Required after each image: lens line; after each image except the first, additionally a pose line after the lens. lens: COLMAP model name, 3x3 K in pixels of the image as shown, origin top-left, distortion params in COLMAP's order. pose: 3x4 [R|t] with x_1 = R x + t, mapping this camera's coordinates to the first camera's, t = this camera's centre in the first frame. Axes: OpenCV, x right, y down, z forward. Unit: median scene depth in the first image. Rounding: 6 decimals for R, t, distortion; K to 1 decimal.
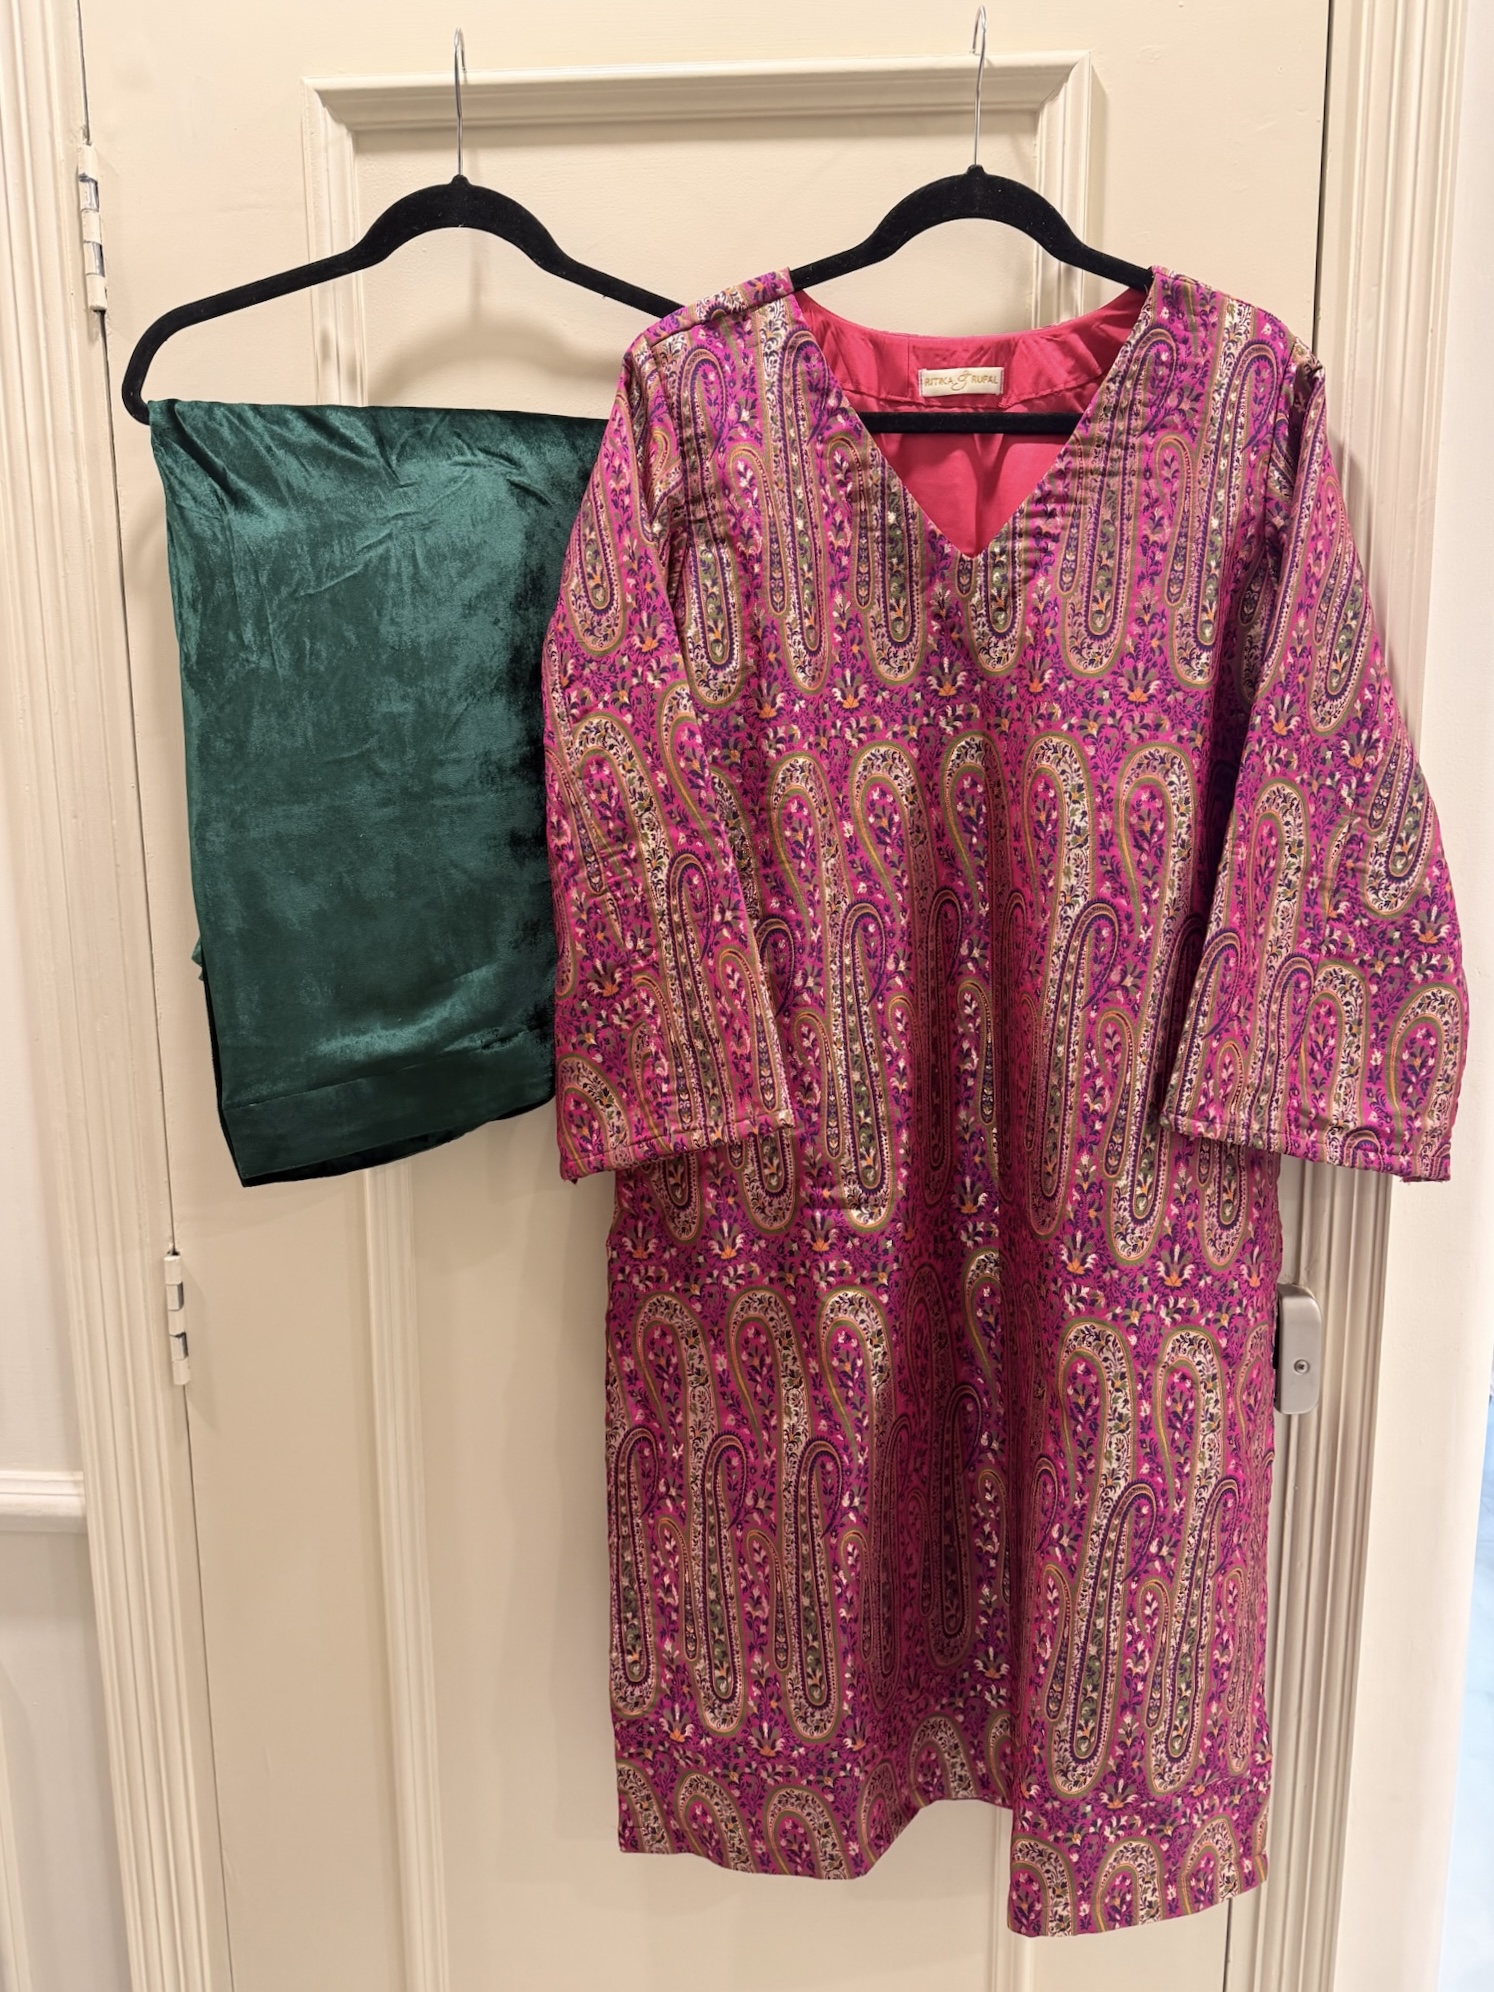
lens RADIAL K [[1362.5, 0, 746.0], [0, 1362.5, 996.1], [0, 0, 1]] dist [0.055973, -0.093379]
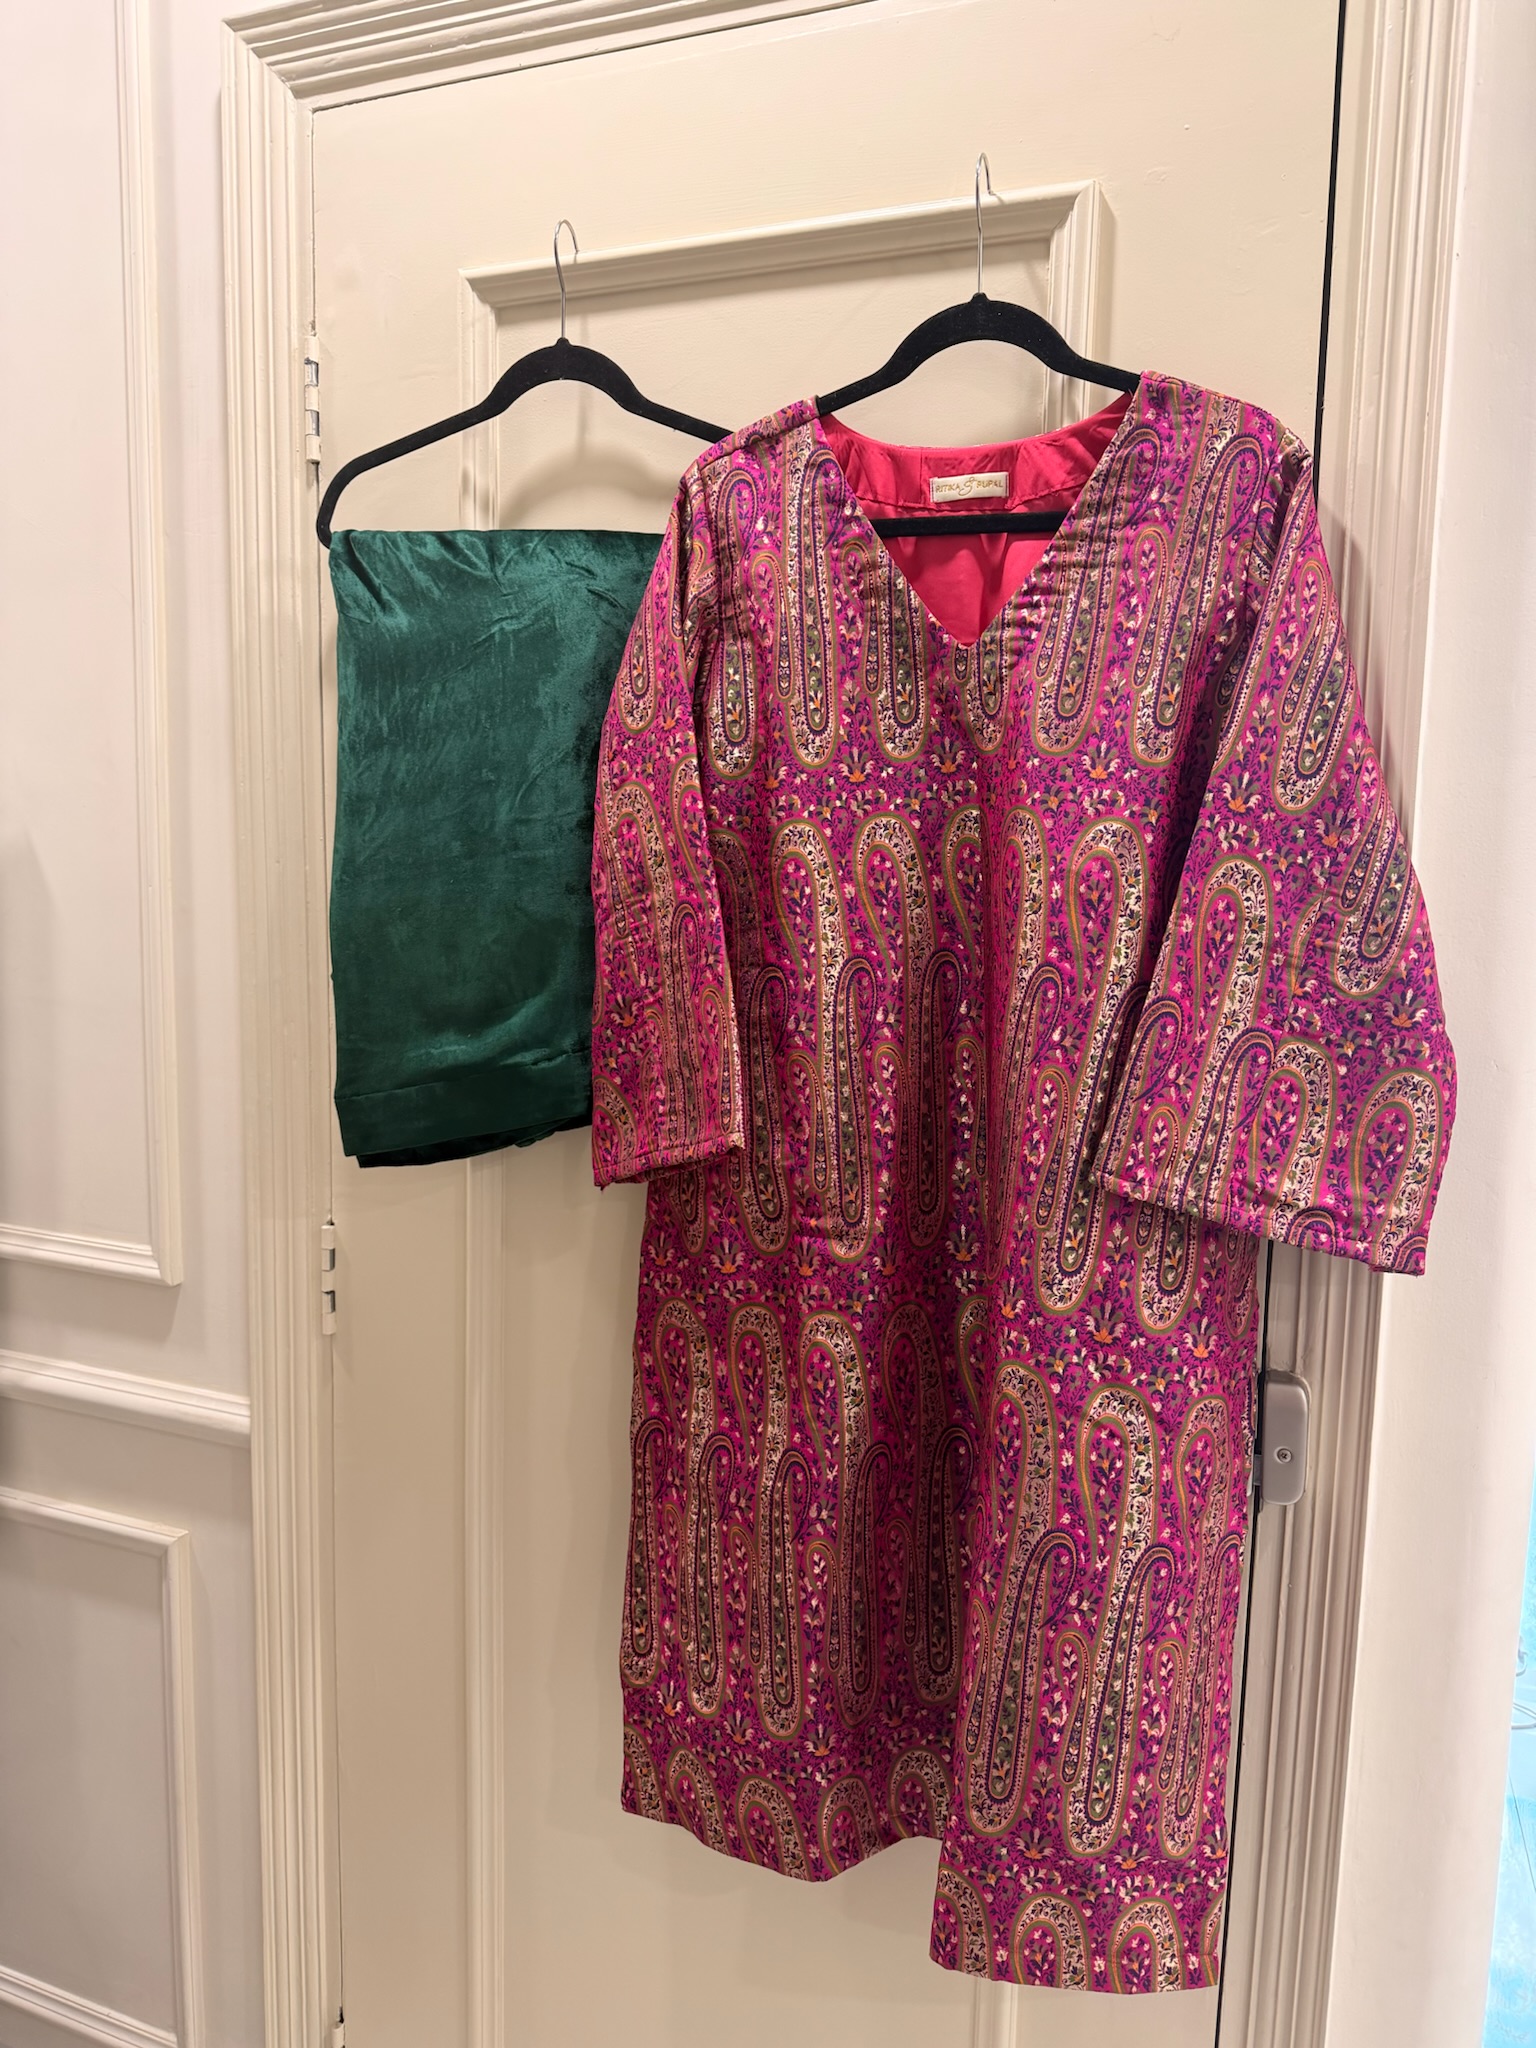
lens RADIAL K [[1370.0, 0, 809.7], [0, 1370.0, 1031.3], [0, 0, 1]] dist [0.075628, -0.137917]
pose [[0.955183, 0.065209, -0.288743, 0.381402], [-0.079415, 0.996127, -0.037748, 0.035604], [0.285163, 0.058987, 0.956662, -0.063568]]
